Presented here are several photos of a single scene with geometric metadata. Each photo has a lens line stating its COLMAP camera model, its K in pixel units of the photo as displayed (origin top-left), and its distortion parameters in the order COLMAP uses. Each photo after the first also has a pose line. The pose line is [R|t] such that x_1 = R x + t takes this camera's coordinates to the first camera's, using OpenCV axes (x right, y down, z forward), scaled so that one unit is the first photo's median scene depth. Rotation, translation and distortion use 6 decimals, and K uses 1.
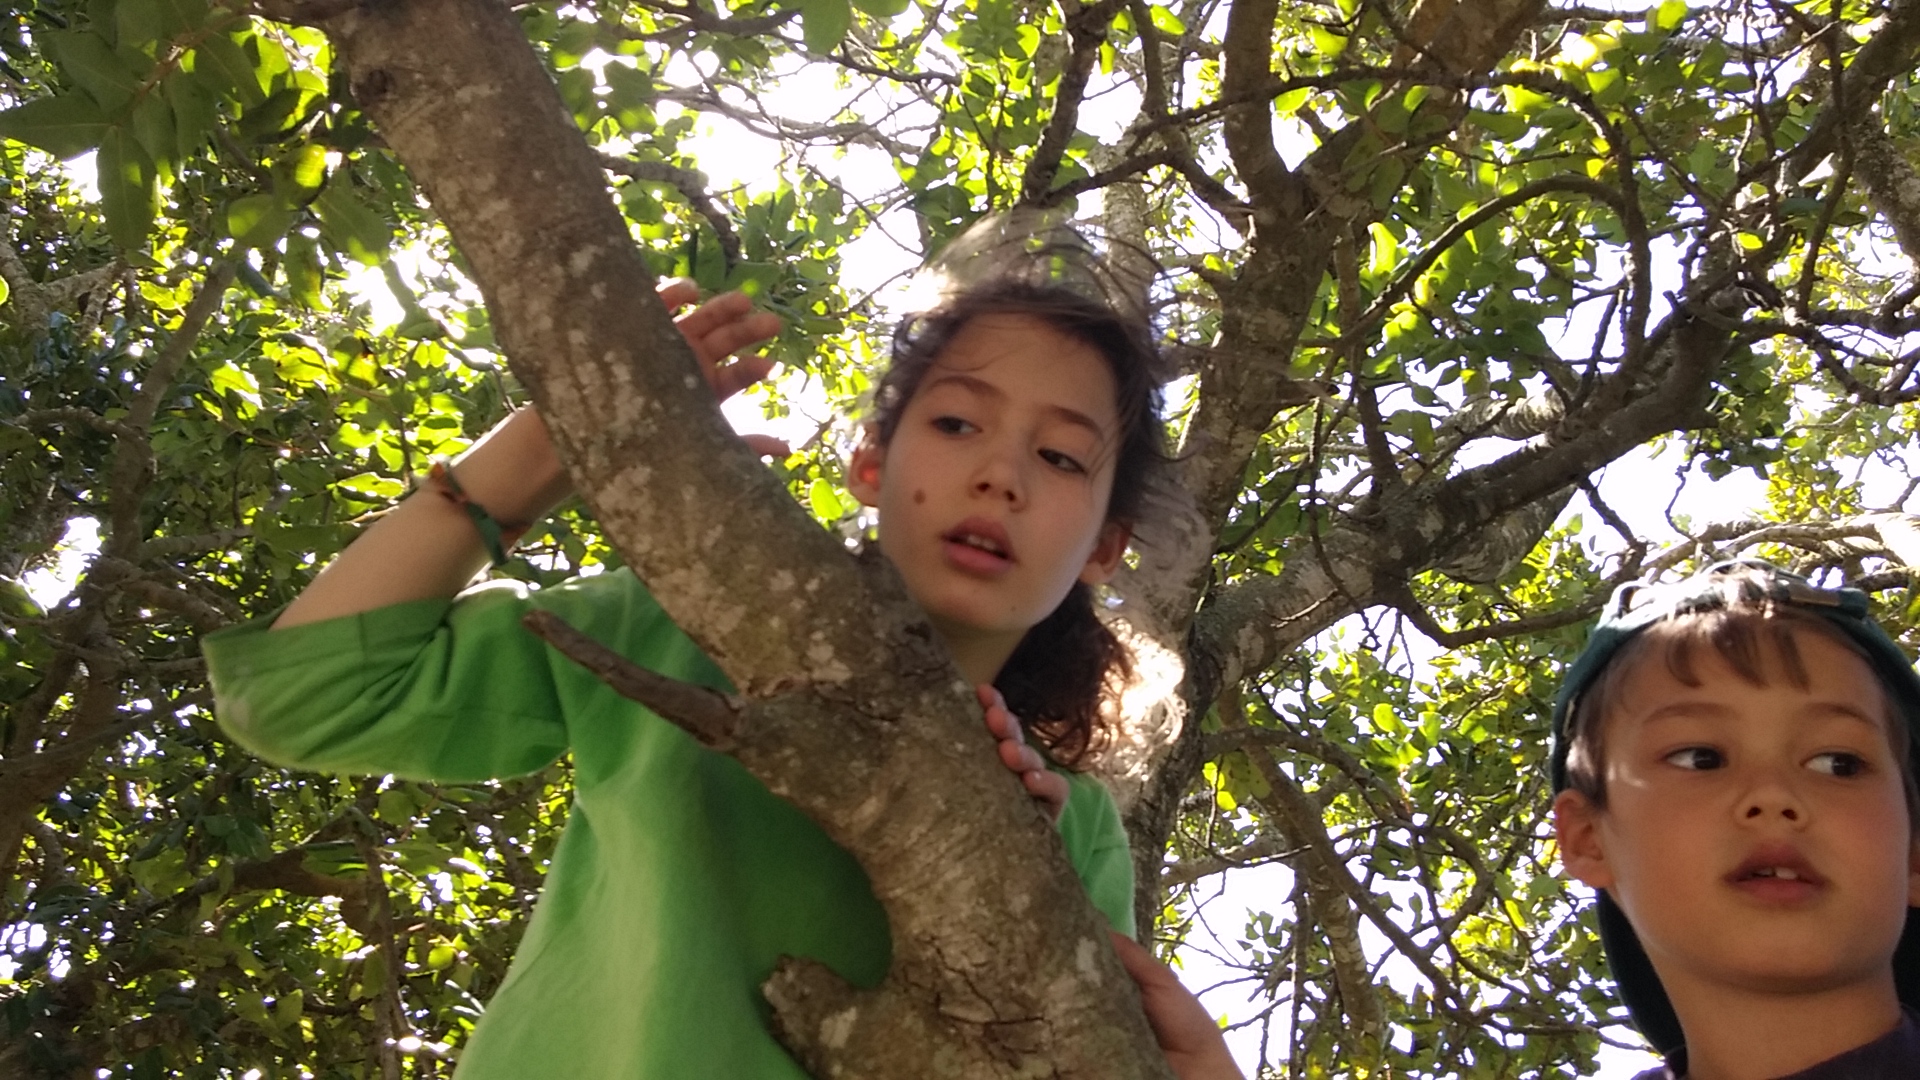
lens RADIAL K [[1612.7, 0, 956.0], [0, 1612.7, 548.7], [0, 0, 1]] dist [0.069390, -0.085013]
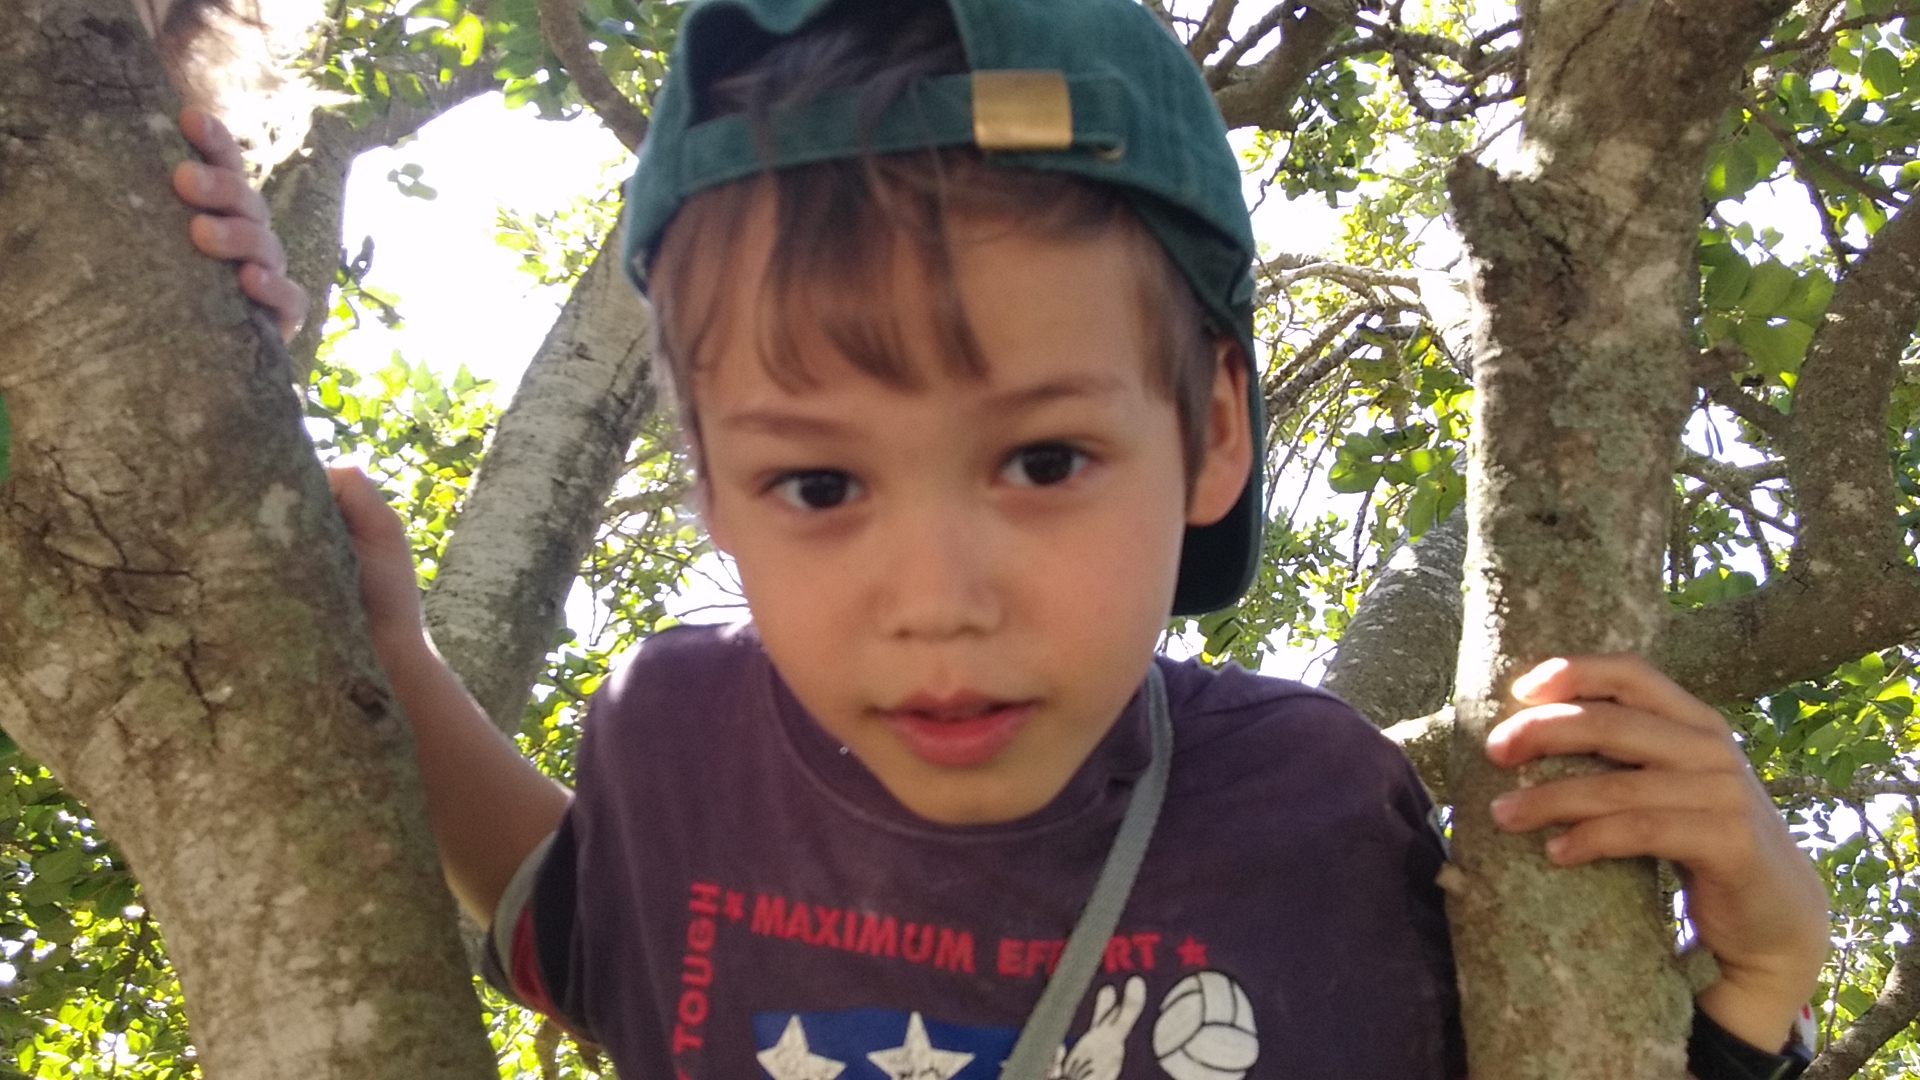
lens RADIAL K [[1612.7, 0, 956.0], [0, 1612.7, 548.7], [0, 0, 1]] dist [0.069390, -0.085013]
pose [[0.952787, 0.161814, 0.256930, 0.192155], [-0.214803, 0.957260, 0.193683, 0.053198], [-0.214608, -0.239728, 0.946823, 0.201918]]
